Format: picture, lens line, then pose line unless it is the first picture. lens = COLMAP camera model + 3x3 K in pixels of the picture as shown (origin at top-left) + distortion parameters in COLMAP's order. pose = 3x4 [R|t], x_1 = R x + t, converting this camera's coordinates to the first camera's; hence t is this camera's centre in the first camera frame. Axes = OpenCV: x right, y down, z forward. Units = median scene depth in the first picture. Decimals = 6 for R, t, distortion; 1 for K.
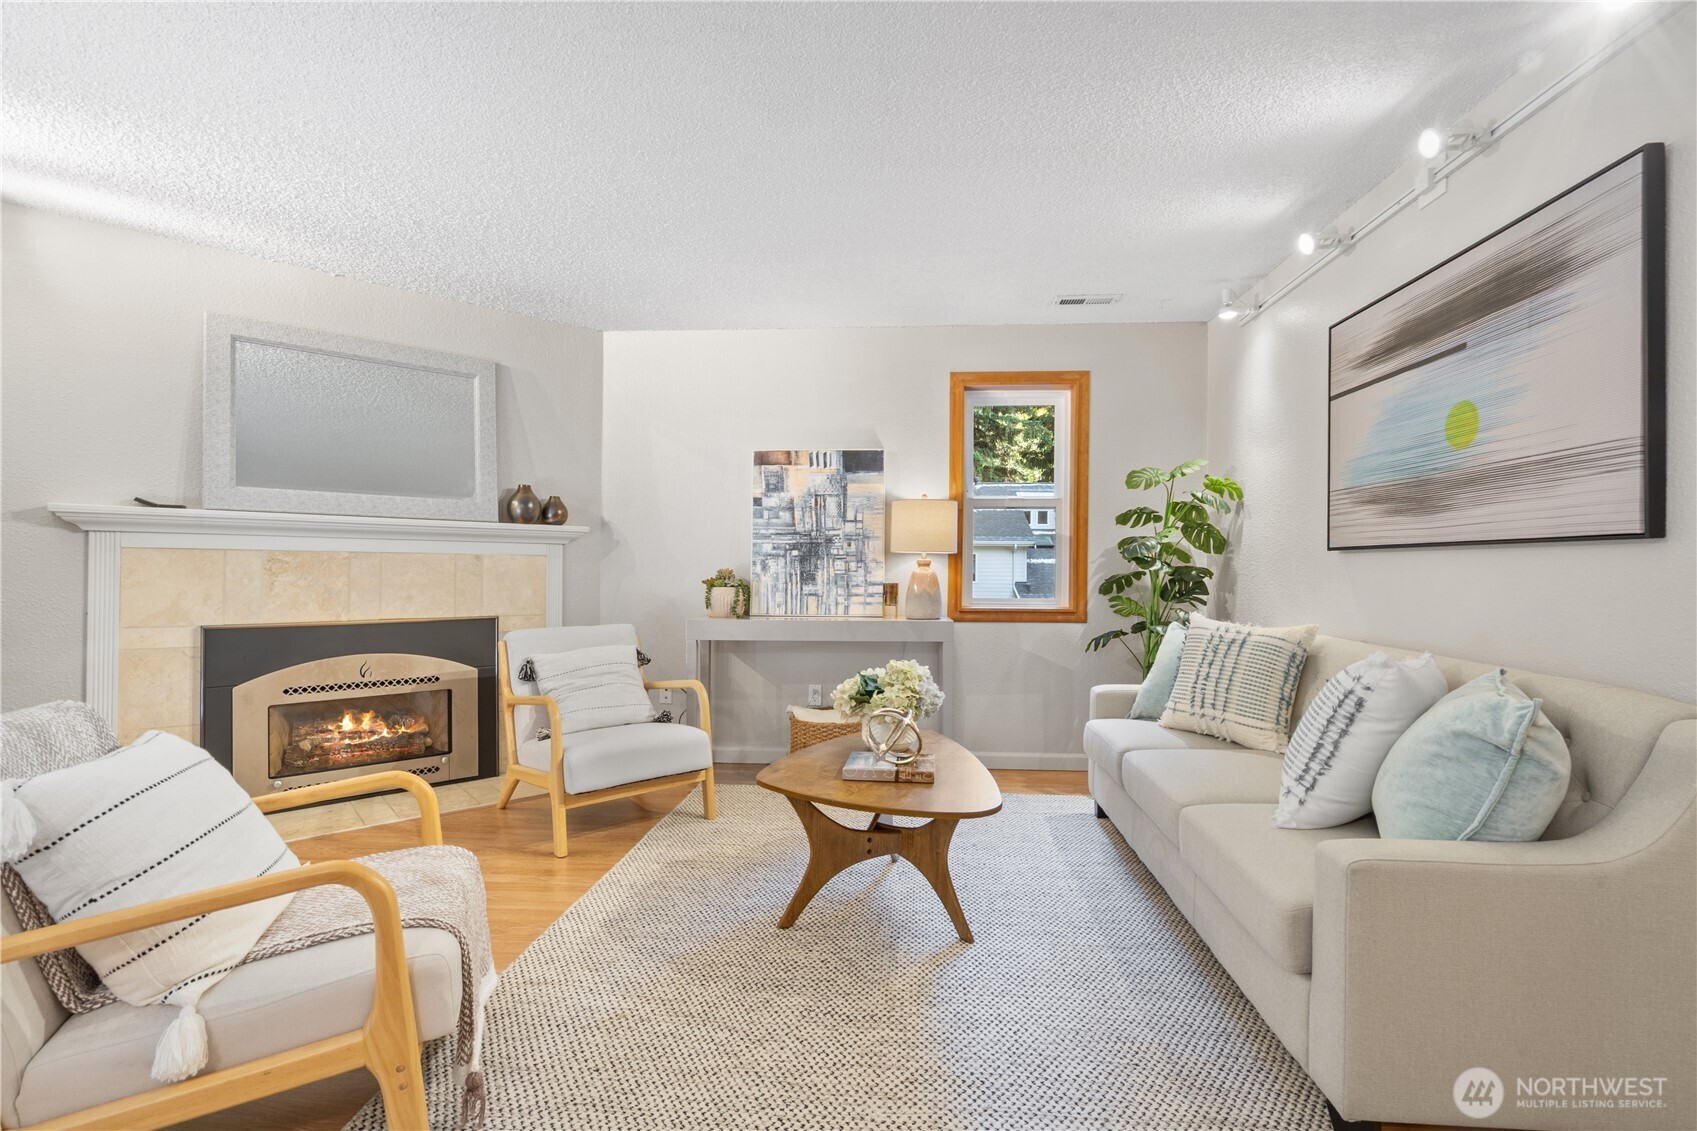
lens RADIAL K [[774.8, 0, 849.0], [0, 774.8, 574.6], [0, 0, 1]] dist [-0.009767, 0.003437]
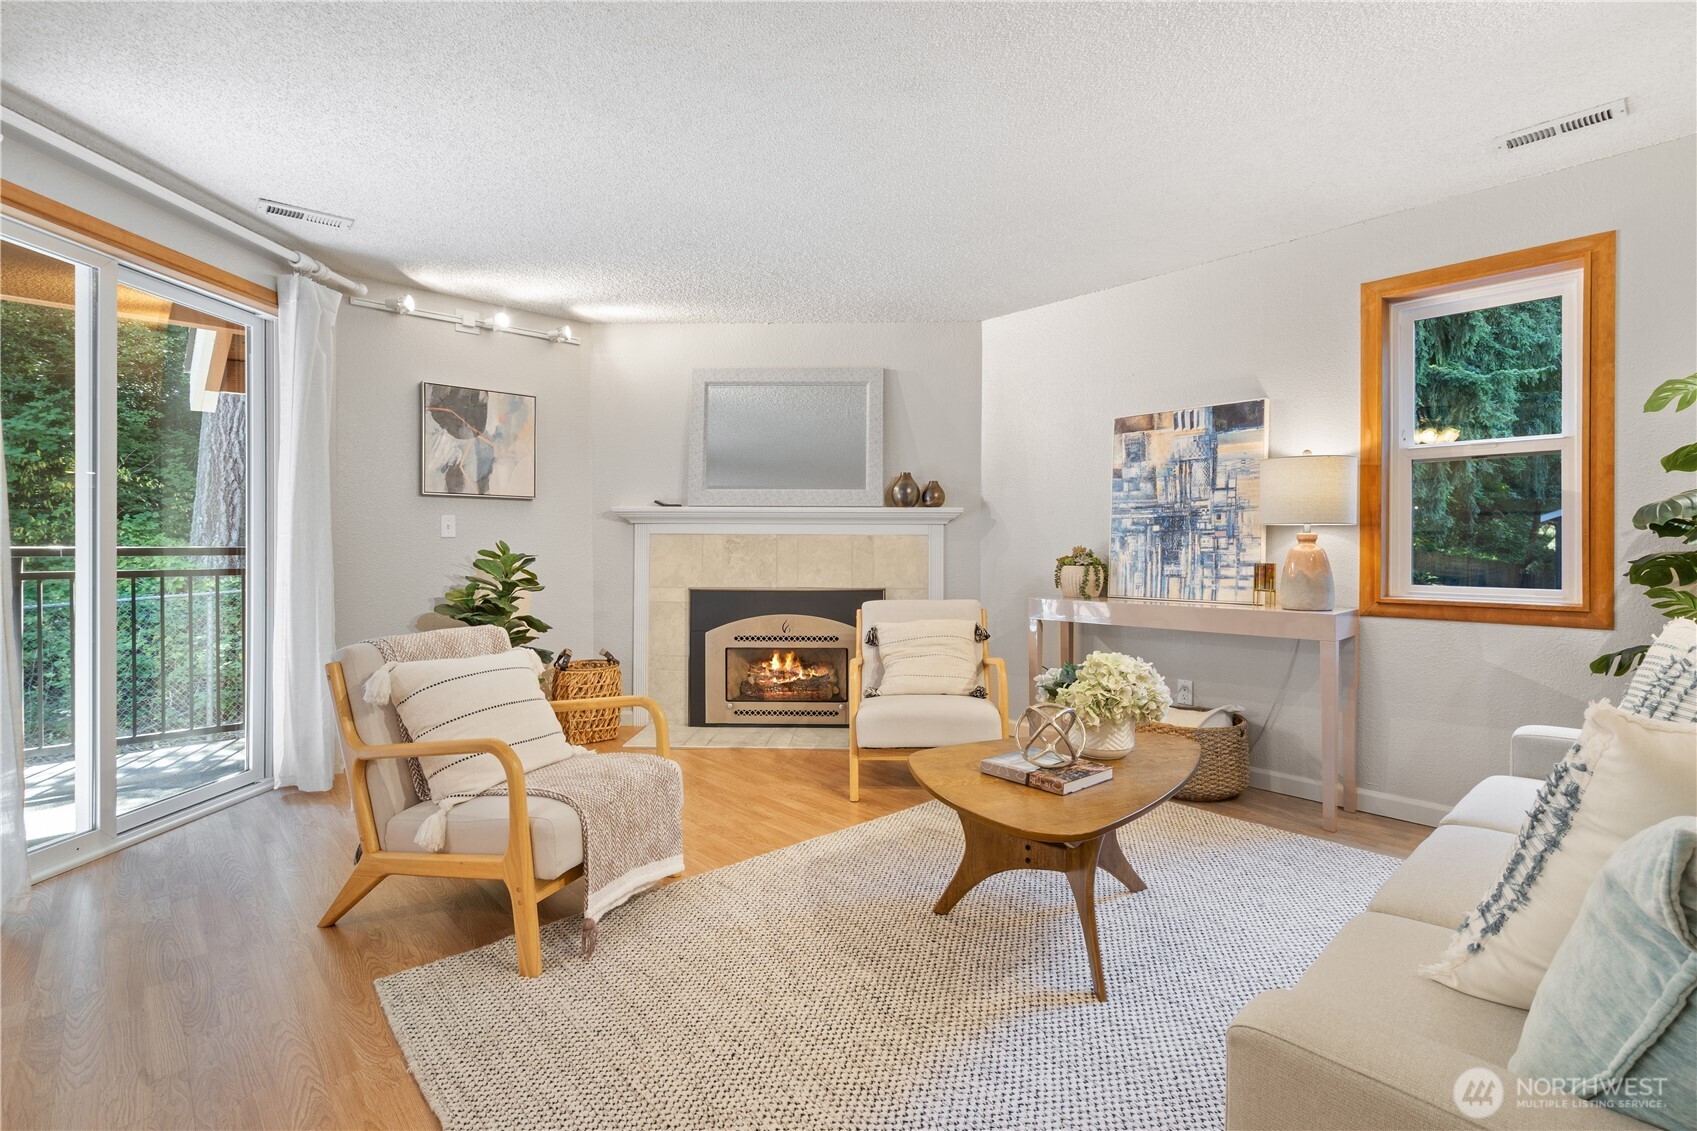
lens RADIAL K [[774.8, 0, 847.7], [0, 774.8, 547.5], [0, 0, 1]] dist [-0.009767, 0.003437]
pose [[0.728960, -0.003117, -0.684549, 0.310342], [-0.002261, 0.999973, -0.006962, 0.001138], [0.684552, 0.006623, 0.728934, 0.127506]]
